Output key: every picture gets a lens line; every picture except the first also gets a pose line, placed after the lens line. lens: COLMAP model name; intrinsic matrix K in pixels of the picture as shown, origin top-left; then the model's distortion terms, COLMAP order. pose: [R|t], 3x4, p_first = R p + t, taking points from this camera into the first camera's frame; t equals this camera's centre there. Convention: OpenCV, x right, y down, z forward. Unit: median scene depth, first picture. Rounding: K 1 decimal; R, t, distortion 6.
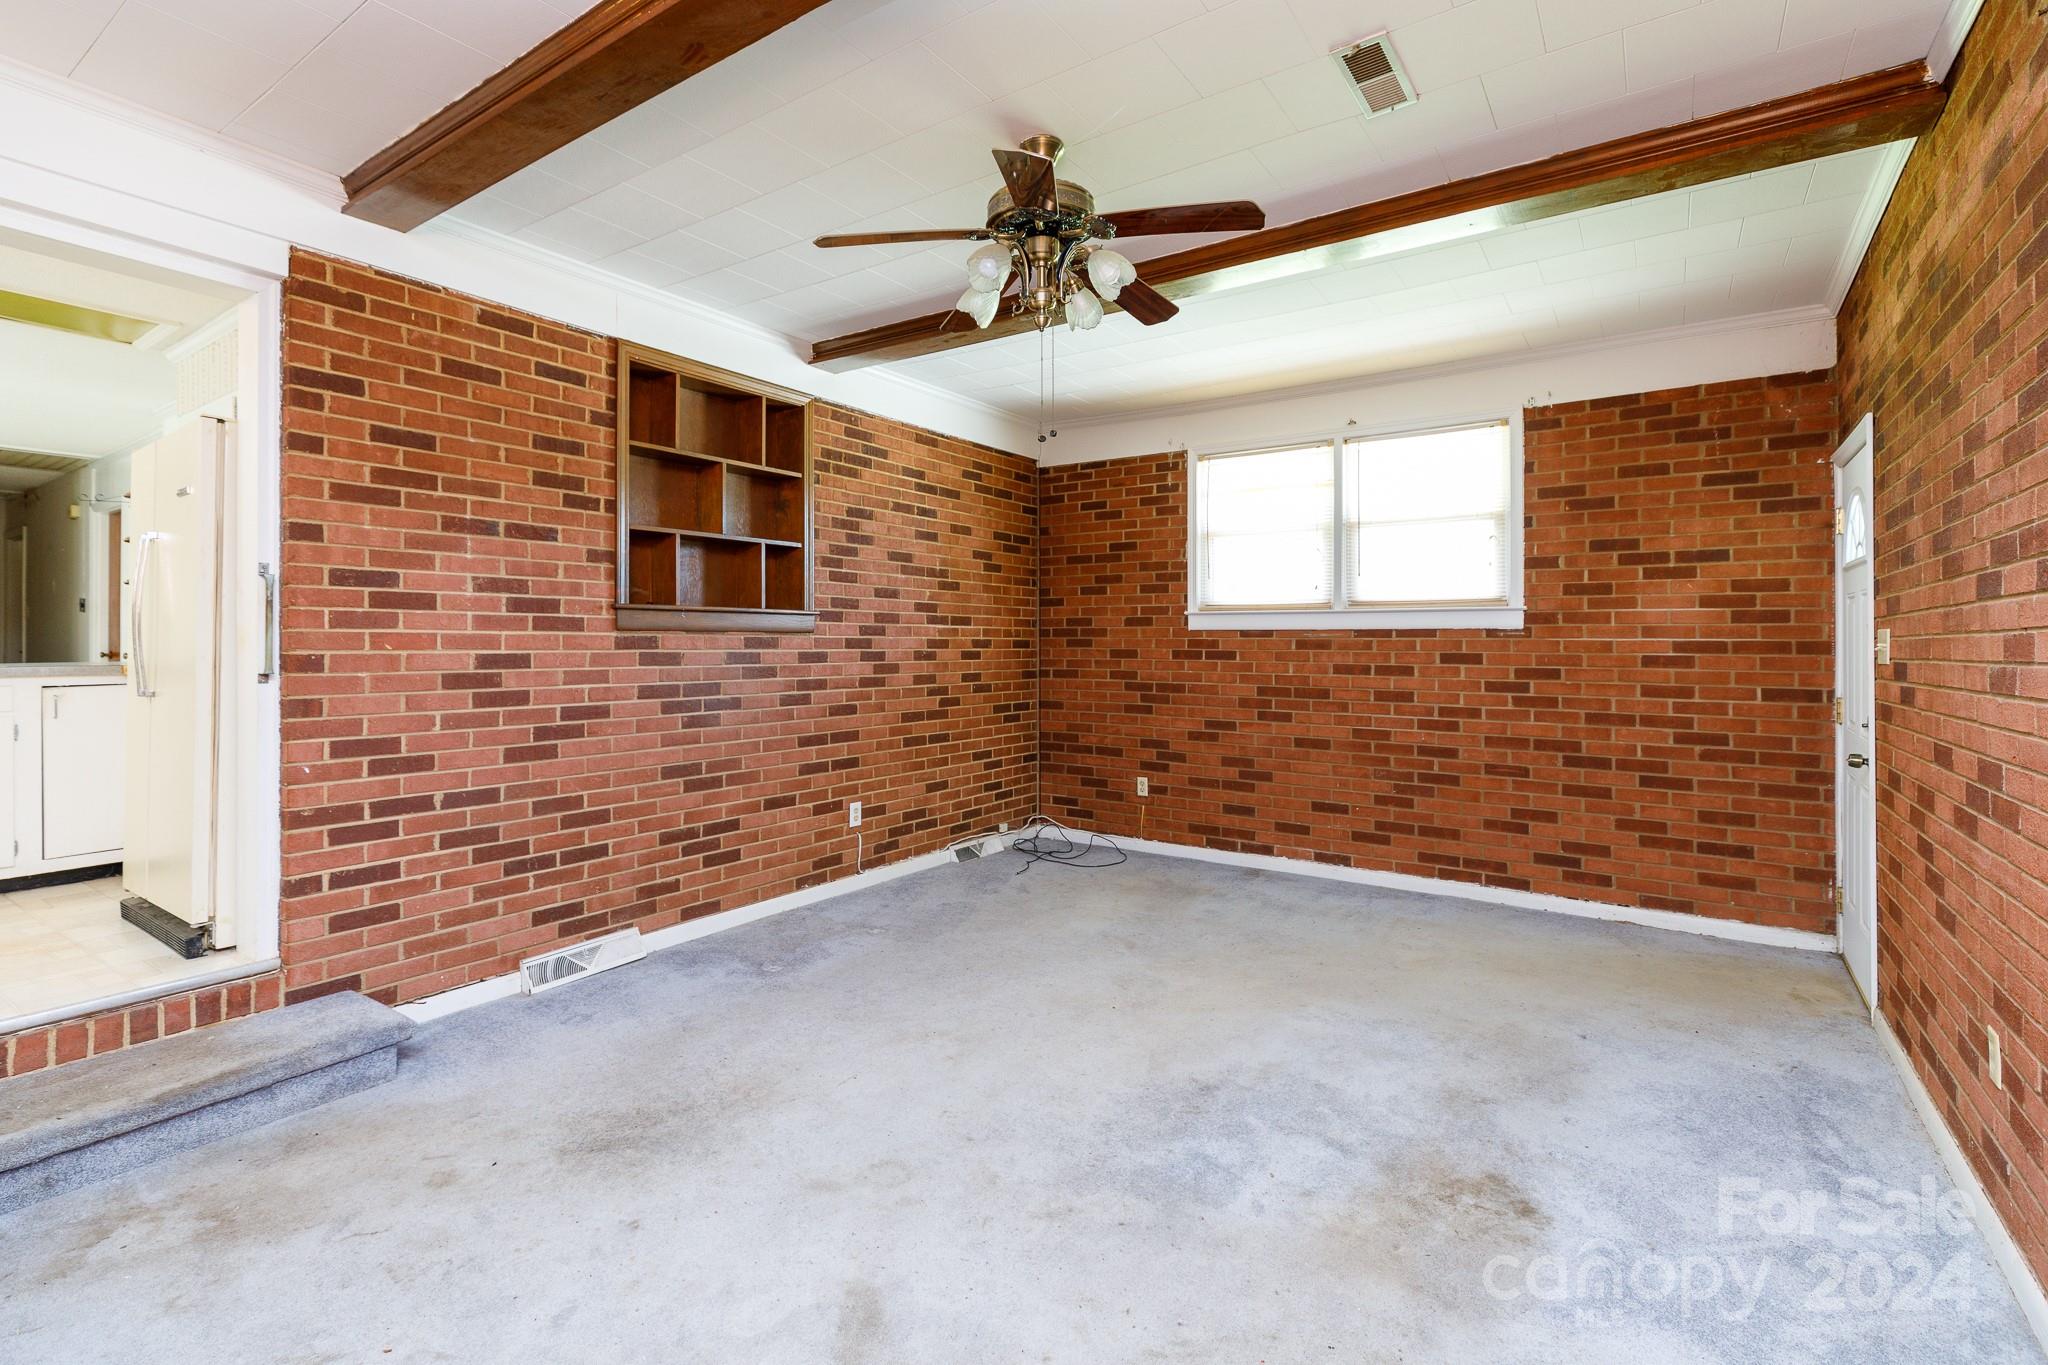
lens RADIAL K [[923.9, 0, 1040.2], [0, 923.9, 640.8], [0, 0, 1]] dist [0.000663, 0.000170]
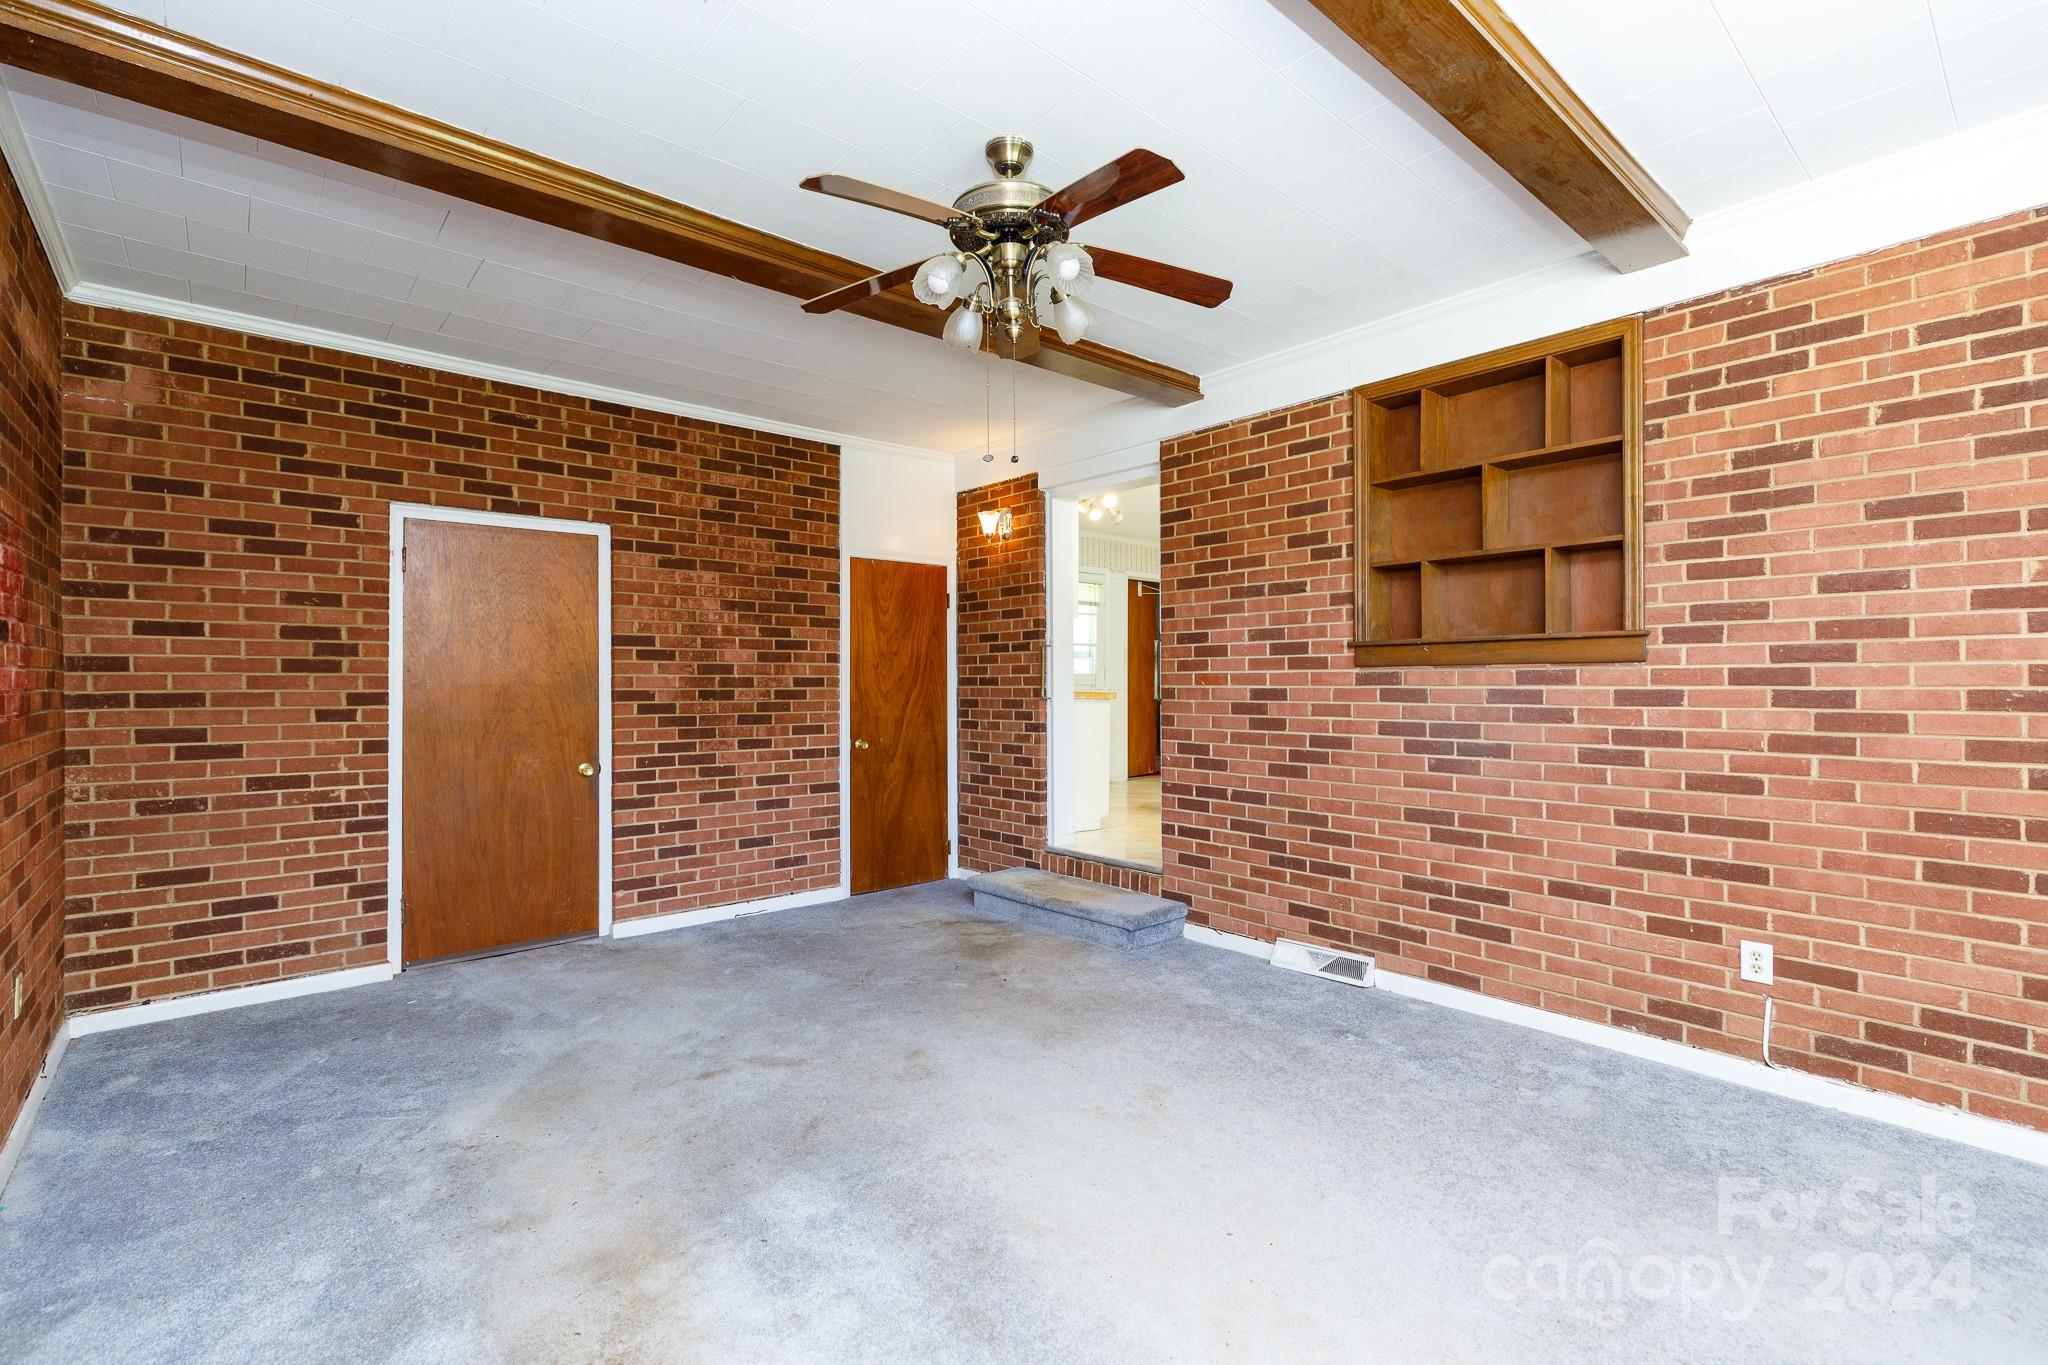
lens RADIAL K [[923.9, 0, 1024.4], [0, 923.9, 685.1], [0, 0, 1]] dist [0.000663, 0.000170]
pose [[-0.262550, 0.005028, -0.964905, 0.652243], [0.010092, 0.999946, 0.002465, 0.002783], [0.964866, -0.009090, -0.262586, 0.910284]]
